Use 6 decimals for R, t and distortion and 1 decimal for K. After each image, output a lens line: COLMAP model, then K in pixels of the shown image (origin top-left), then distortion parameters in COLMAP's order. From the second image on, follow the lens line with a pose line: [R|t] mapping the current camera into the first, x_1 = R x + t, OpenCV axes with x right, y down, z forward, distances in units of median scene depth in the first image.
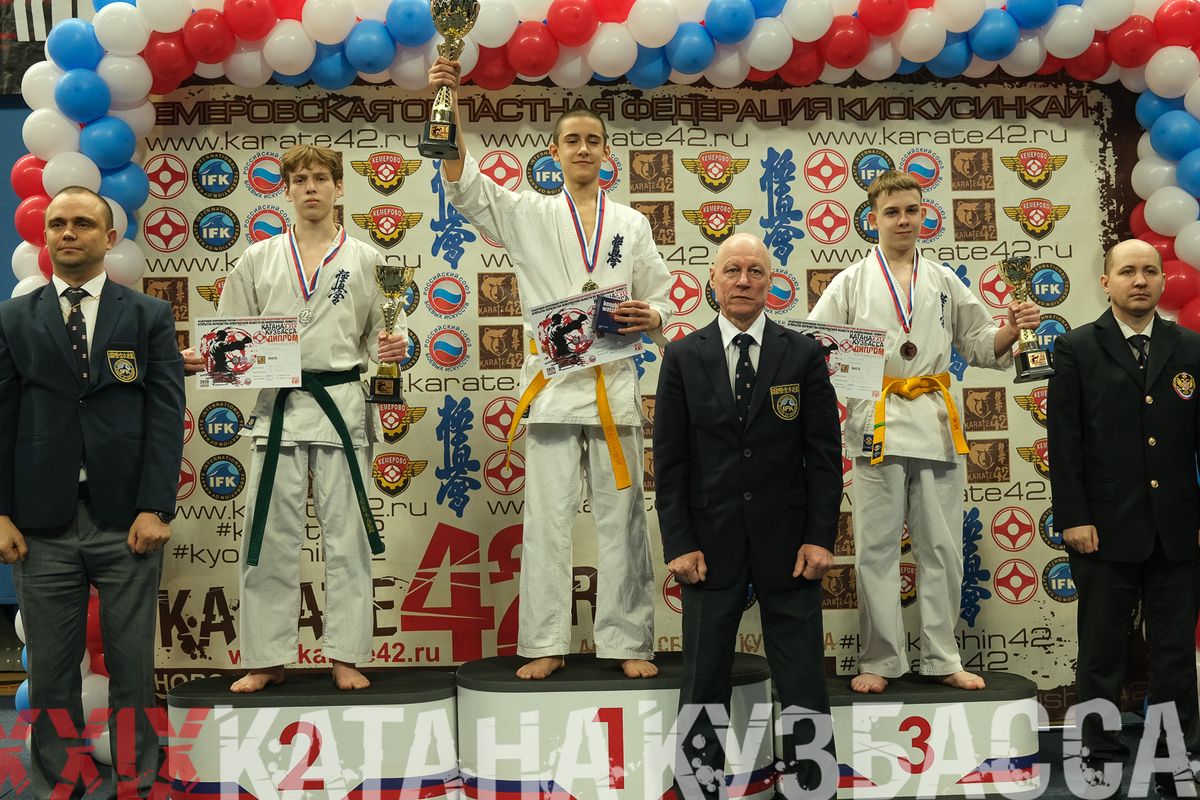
lens RADIAL K [[926.0, 0, 590.1], [0, 926.0, 406.7], [0, 0, 1]] dist [-0.026004, 0.001950]
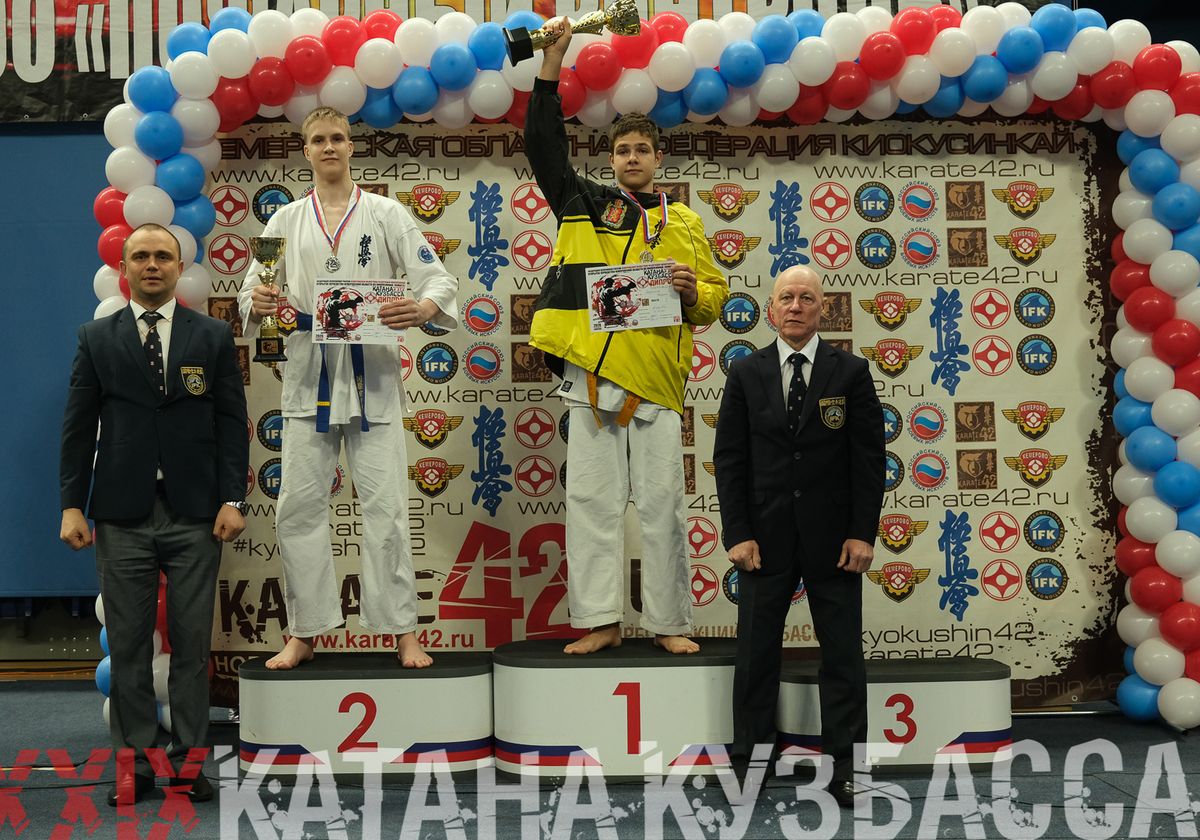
lens RADIAL K [[1505.4, 0, 581.3], [0, 1505.4, 412.7], [0, 0, 1]] dist [-0.021646, 0.000000]
pose [[0.999577, 0.006996, -0.028233, 0.013919], [-0.006785, 0.999949, 0.007533, -0.018305], [0.028285, -0.007339, 0.999573, -0.788514]]
